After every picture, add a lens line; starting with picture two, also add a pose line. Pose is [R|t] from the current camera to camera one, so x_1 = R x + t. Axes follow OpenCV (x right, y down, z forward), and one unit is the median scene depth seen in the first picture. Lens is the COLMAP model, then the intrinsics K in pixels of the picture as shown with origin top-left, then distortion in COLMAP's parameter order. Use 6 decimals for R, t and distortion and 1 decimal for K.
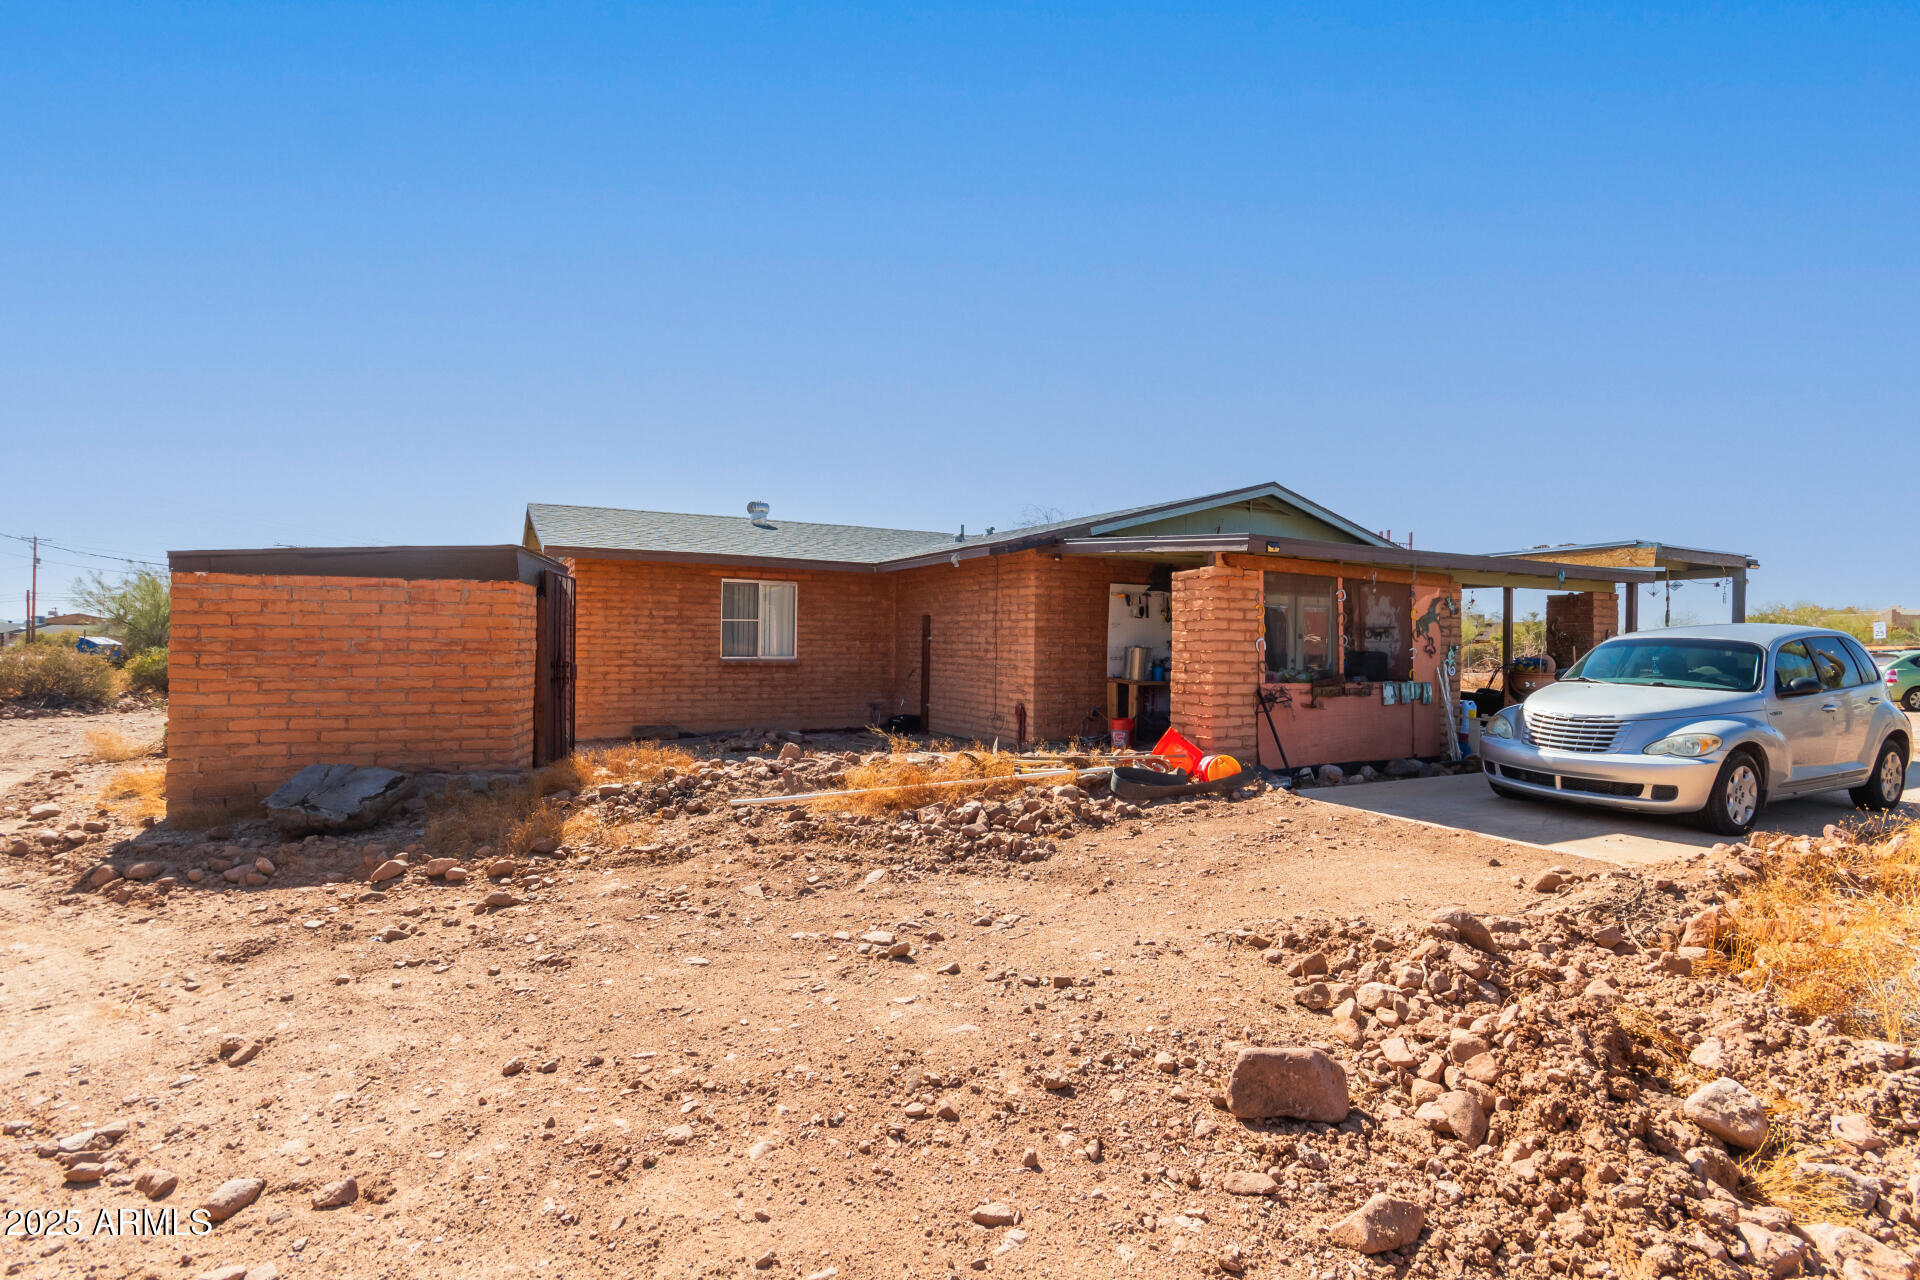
lens RADIAL K [[906.6, 0, 960.0], [0, 906.6, 640.0], [0, 0, 1]] dist [0.000032, 0.000042]
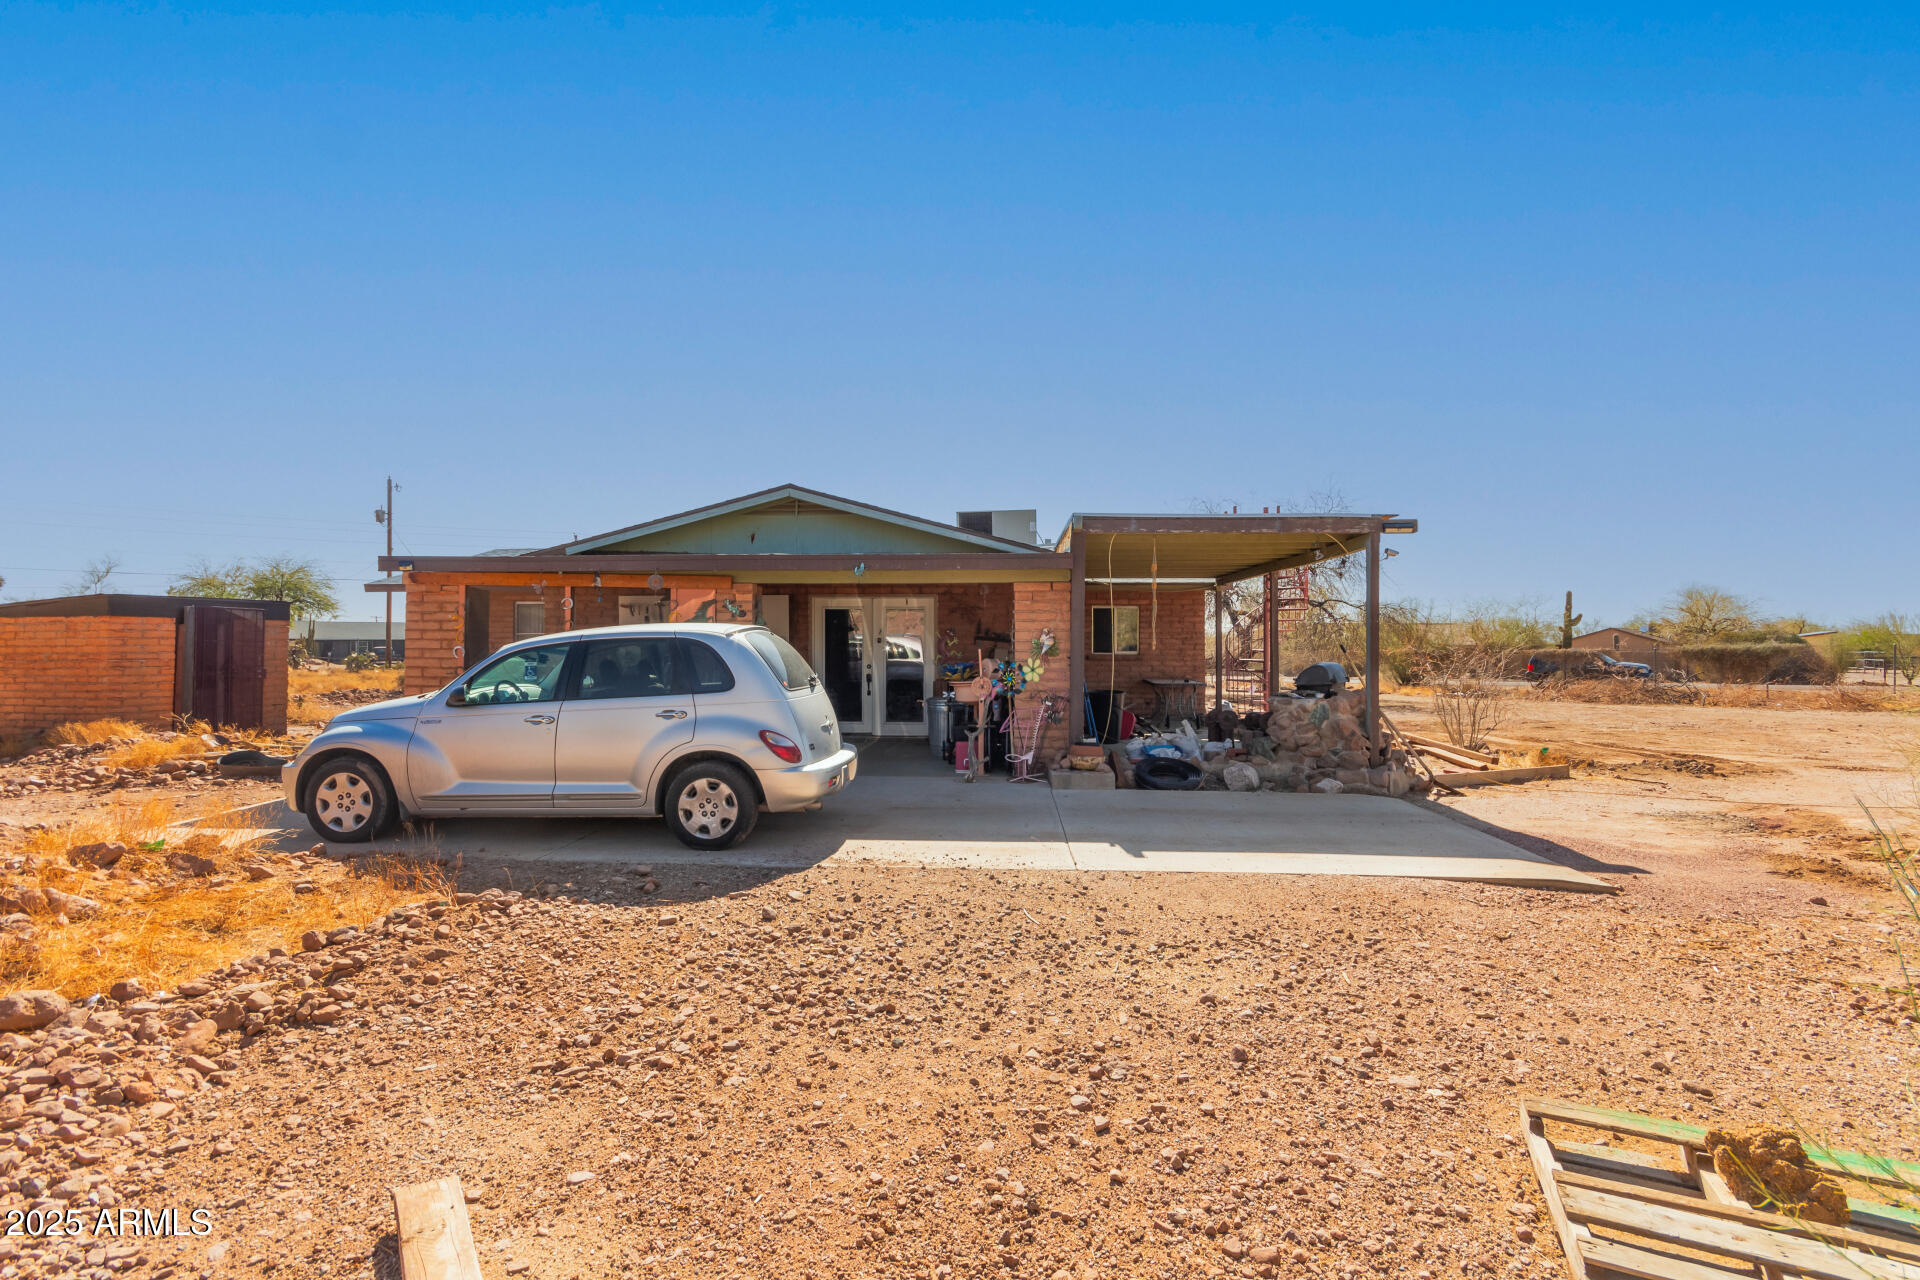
lens RADIAL K [[906.6, 0, 960.0], [0, 906.6, 640.0], [0, 0, 1]] dist [0.000032, 0.000042]
pose [[0.853767, -0.014075, -0.520465, 1.462374], [0.011698, 0.999901, -0.007851, 0.006750], [0.520524, 0.000615, 0.853847, 0.376373]]
